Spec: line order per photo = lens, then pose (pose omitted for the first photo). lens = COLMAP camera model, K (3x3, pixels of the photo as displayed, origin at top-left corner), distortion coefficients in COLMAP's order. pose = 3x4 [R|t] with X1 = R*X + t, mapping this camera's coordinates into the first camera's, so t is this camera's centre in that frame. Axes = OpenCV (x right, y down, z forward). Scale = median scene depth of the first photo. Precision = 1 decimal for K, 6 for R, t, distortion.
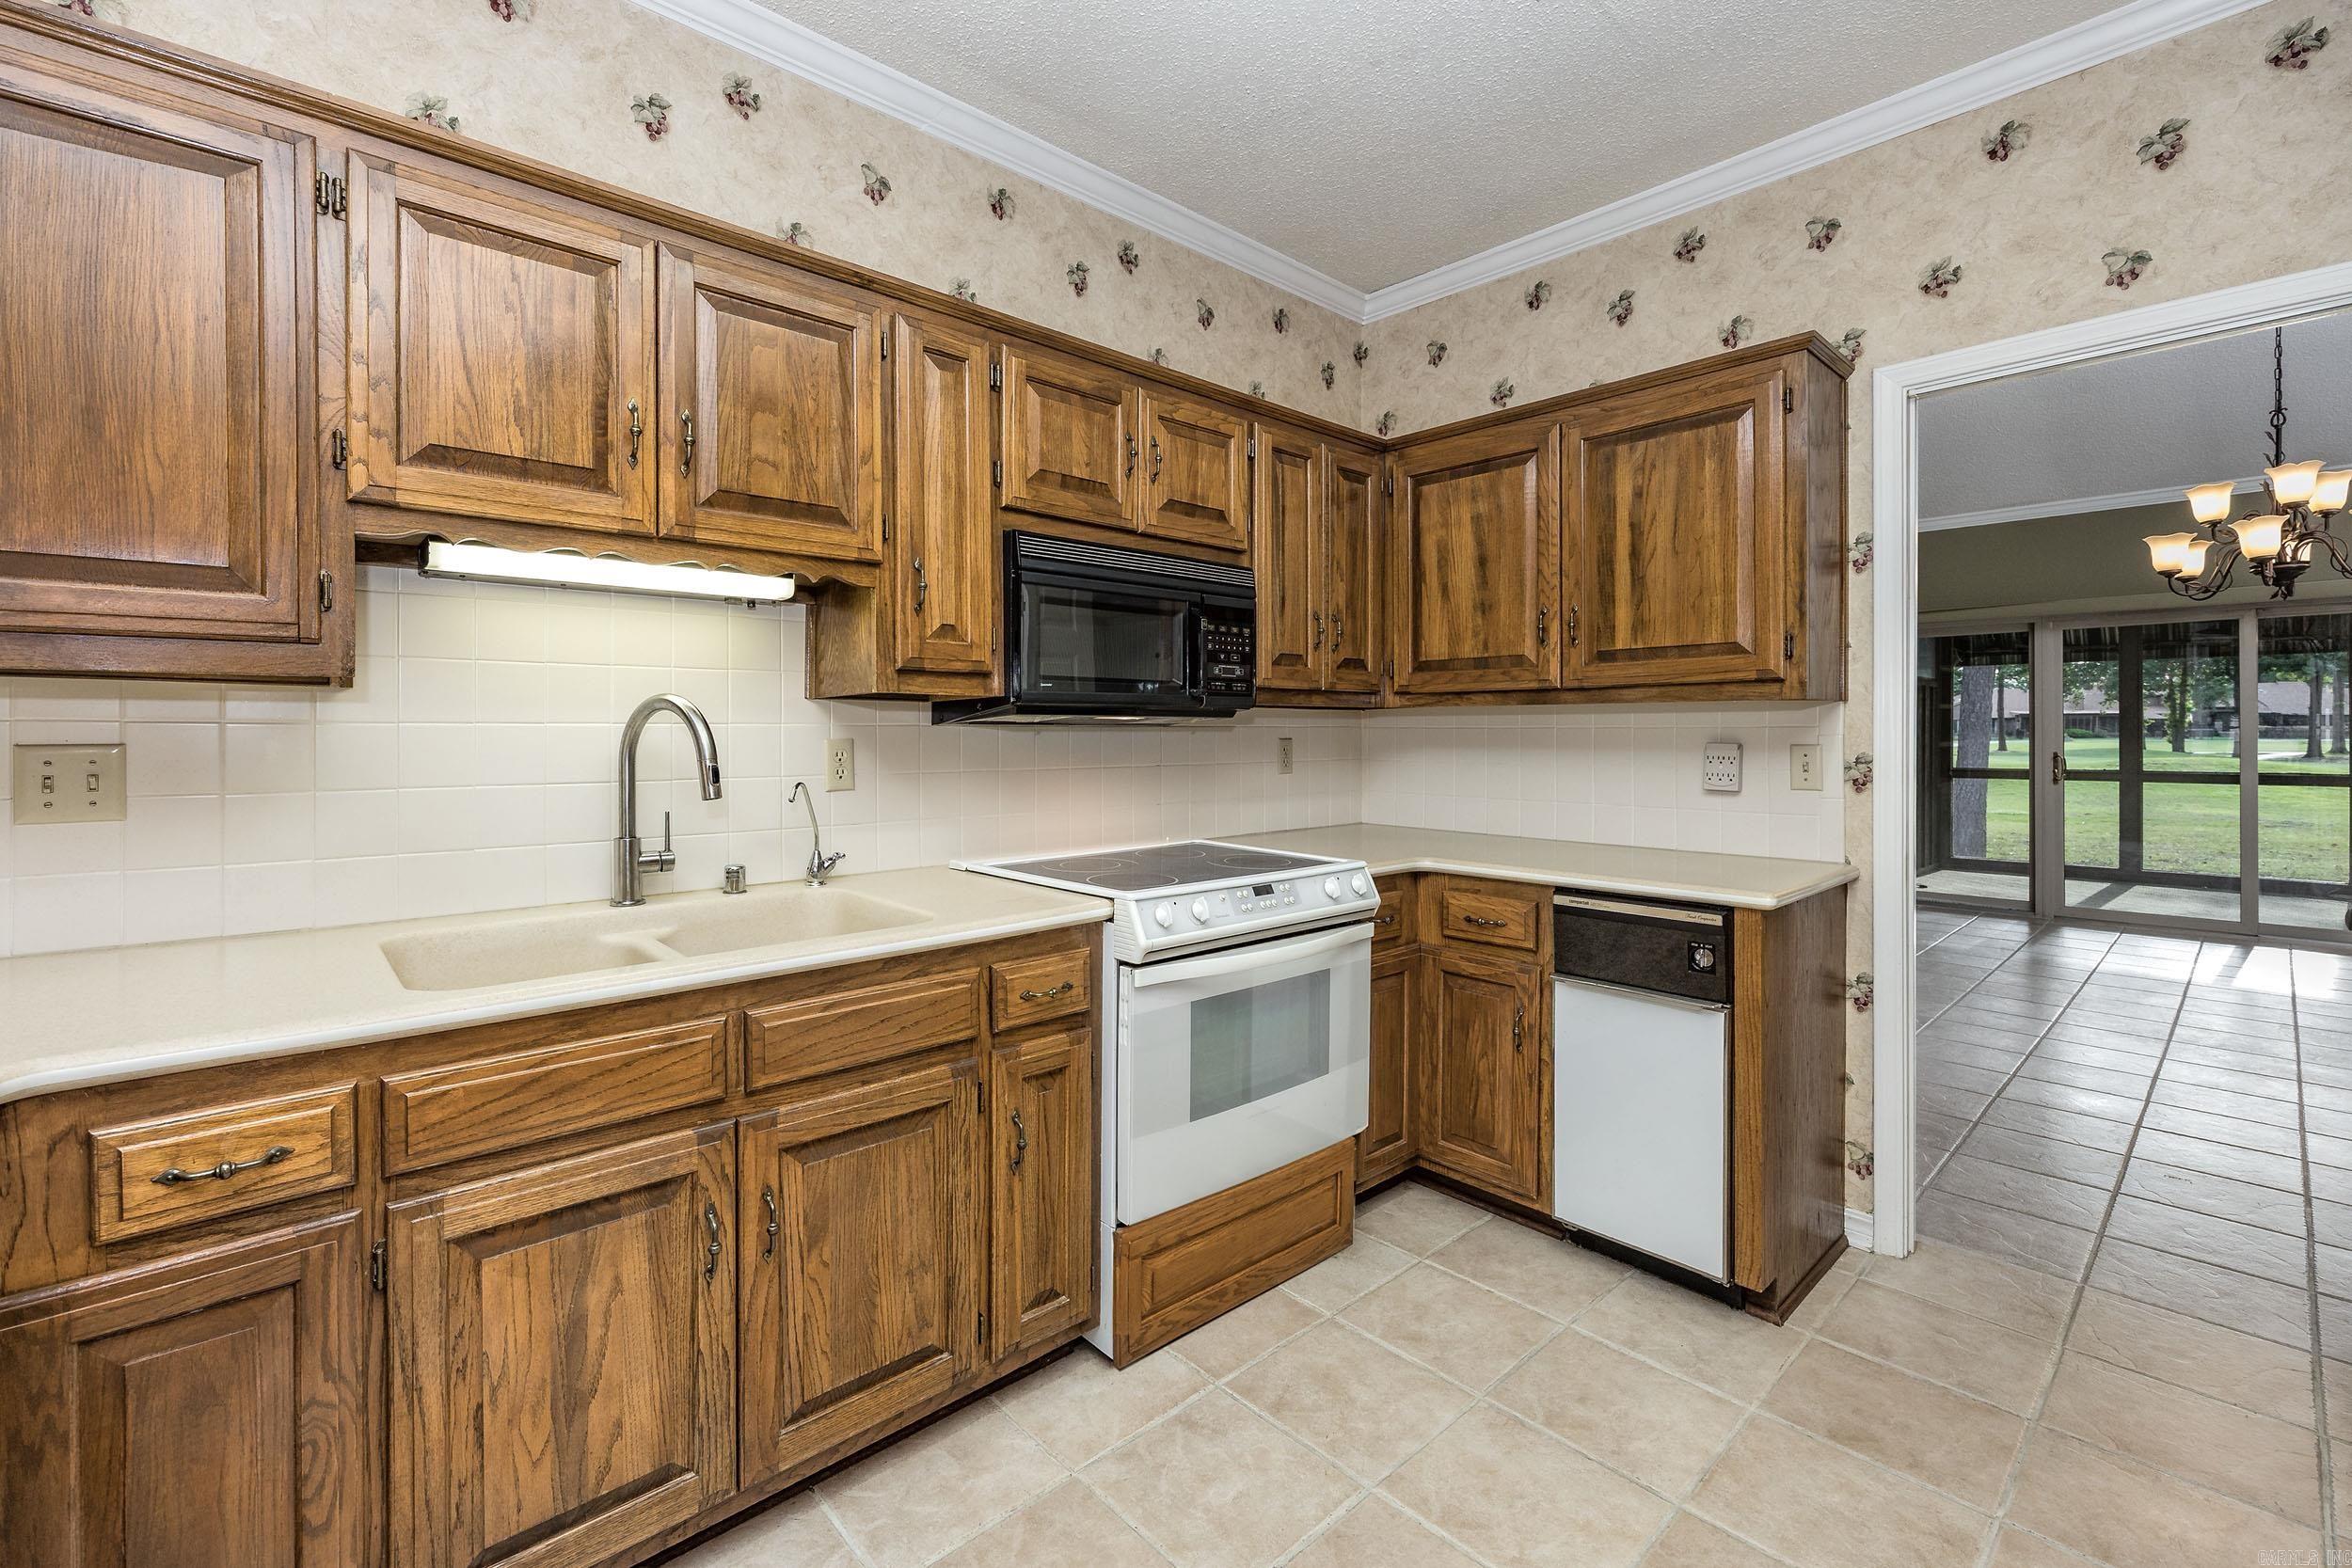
lens RADIAL K [[1002.9, 0, 1173.3], [0, 1002.9, 727.5], [0, 0, 1]] dist [-0.002037, -0.000380]
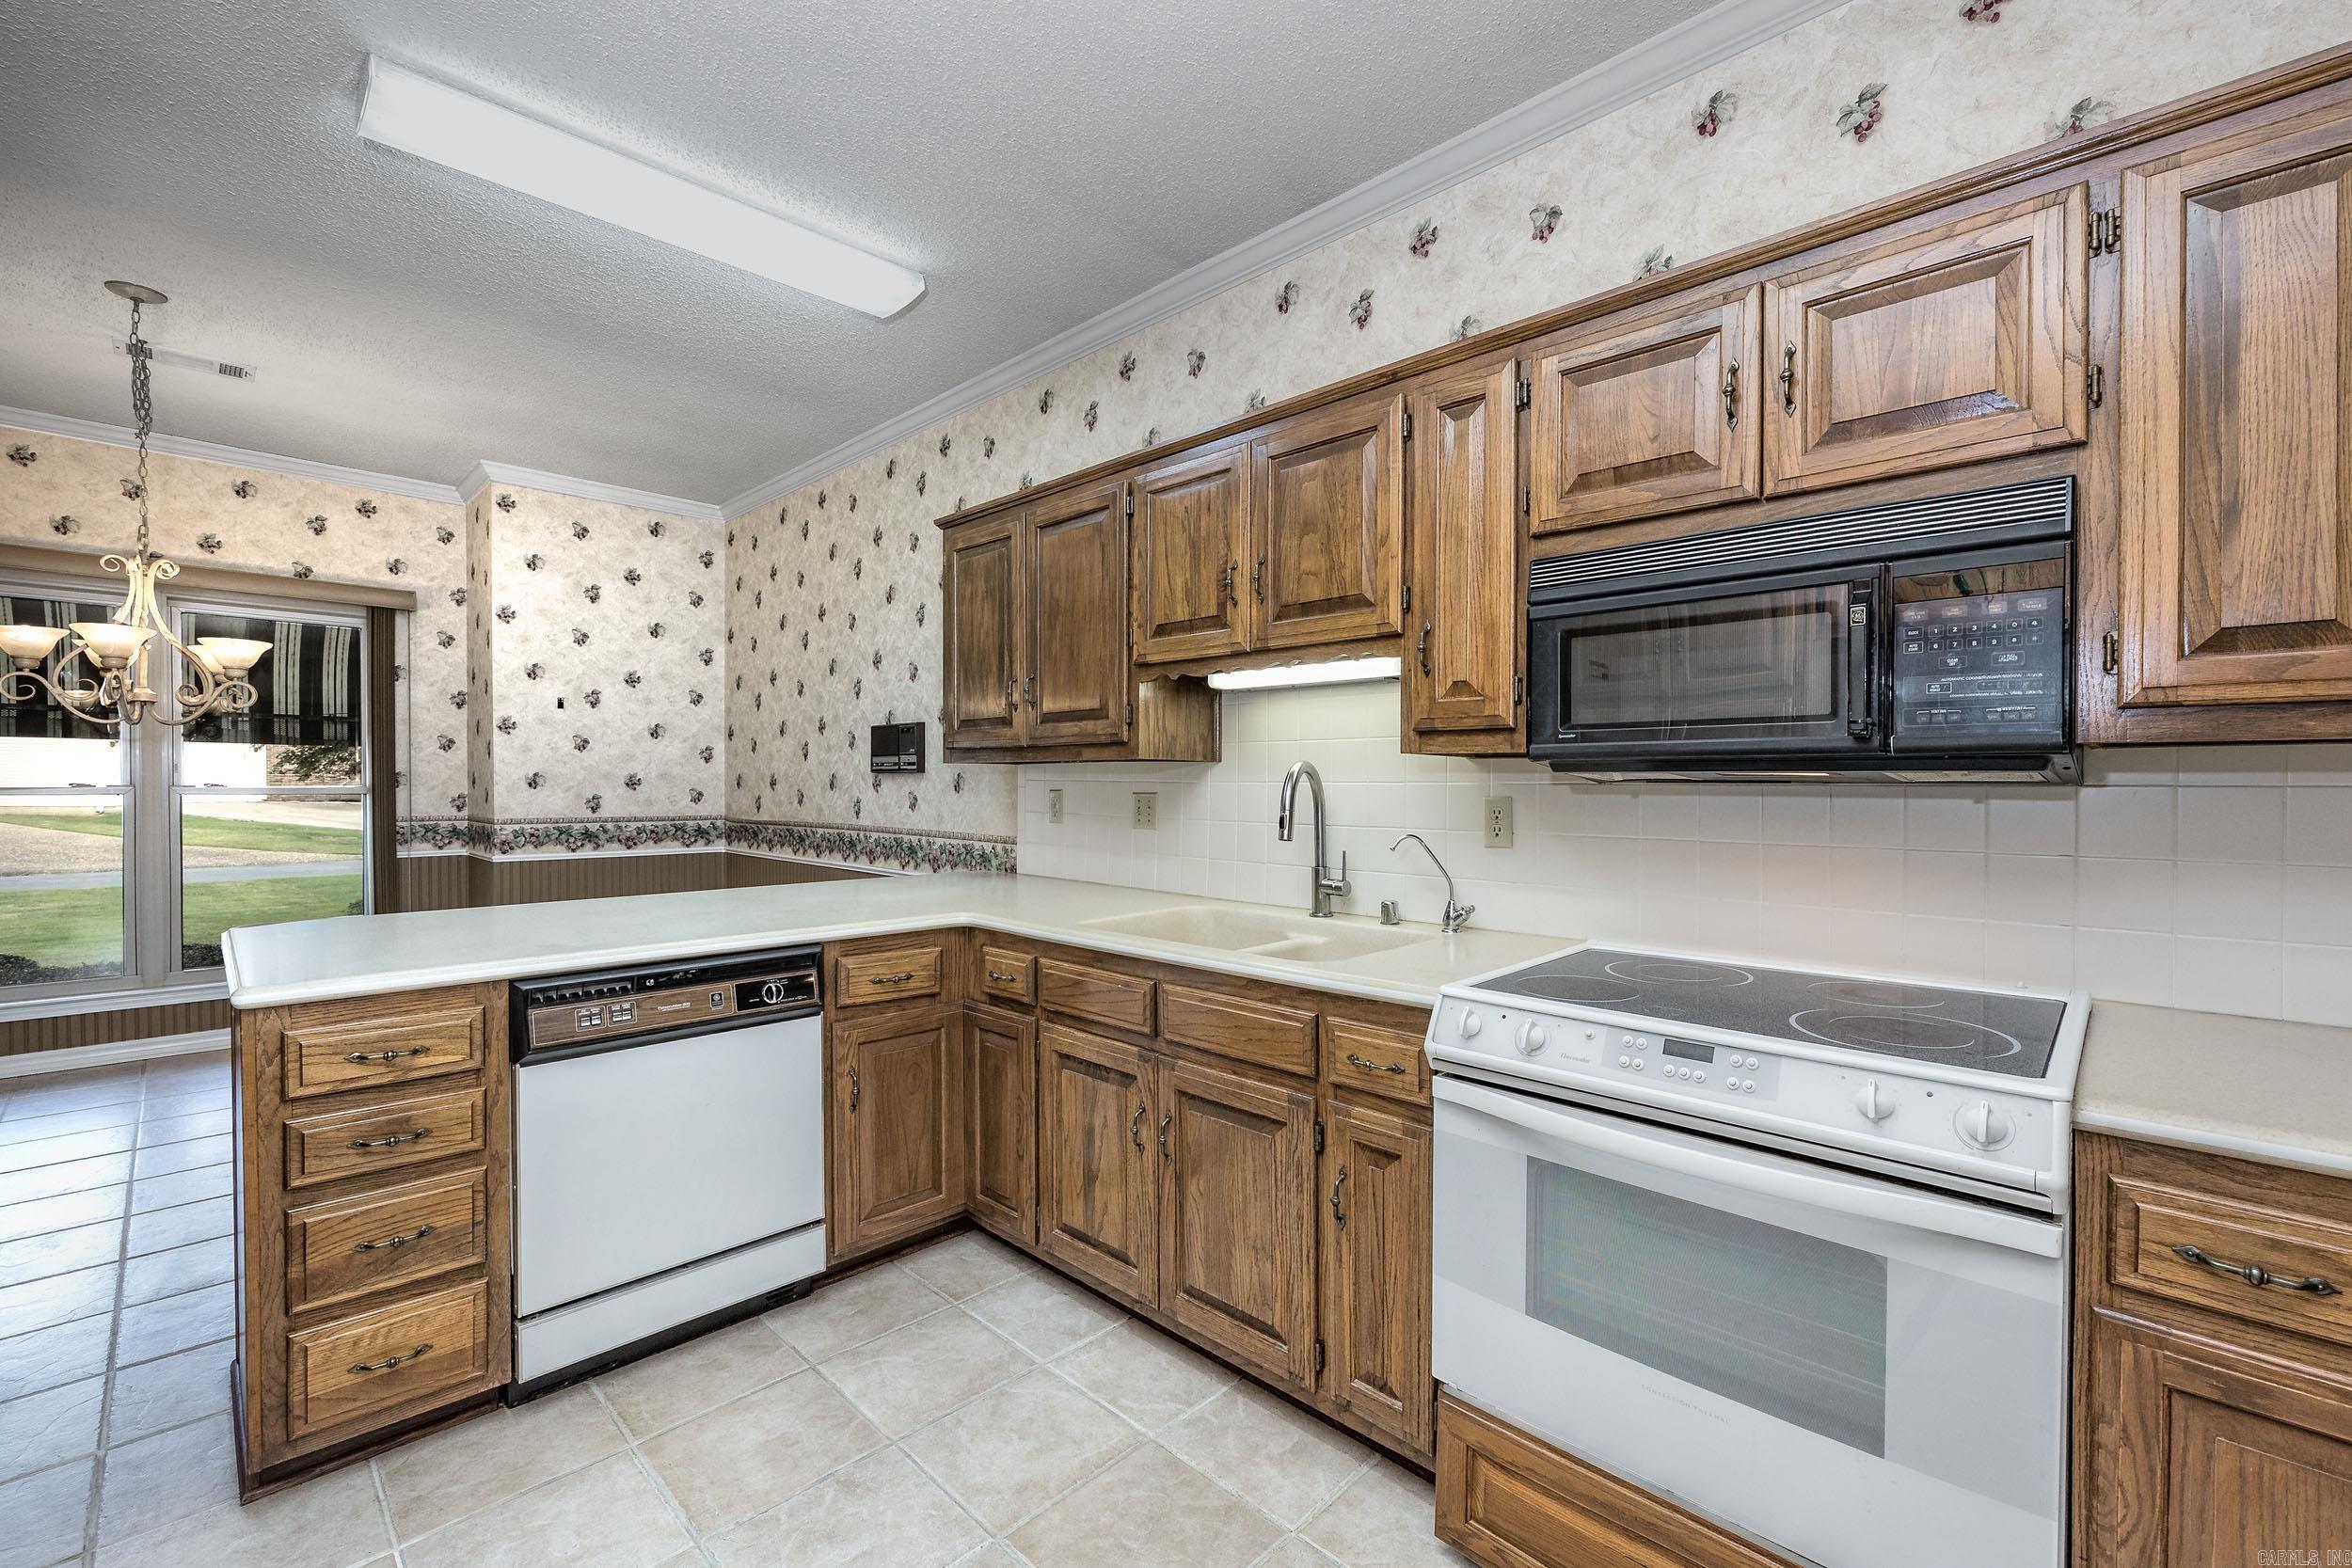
lens RADIAL K [[980.7, 0, 1176.0], [0, 980.7, 784.0], [0, 0, 1]] dist [-0.000829, -0.000282]
pose [[0.057412, 0.002881, -0.998346, 0.800543], [0.001865, 0.999994, 0.002993, -0.007310], [0.998349, -0.002033, 0.057406, 0.760812]]
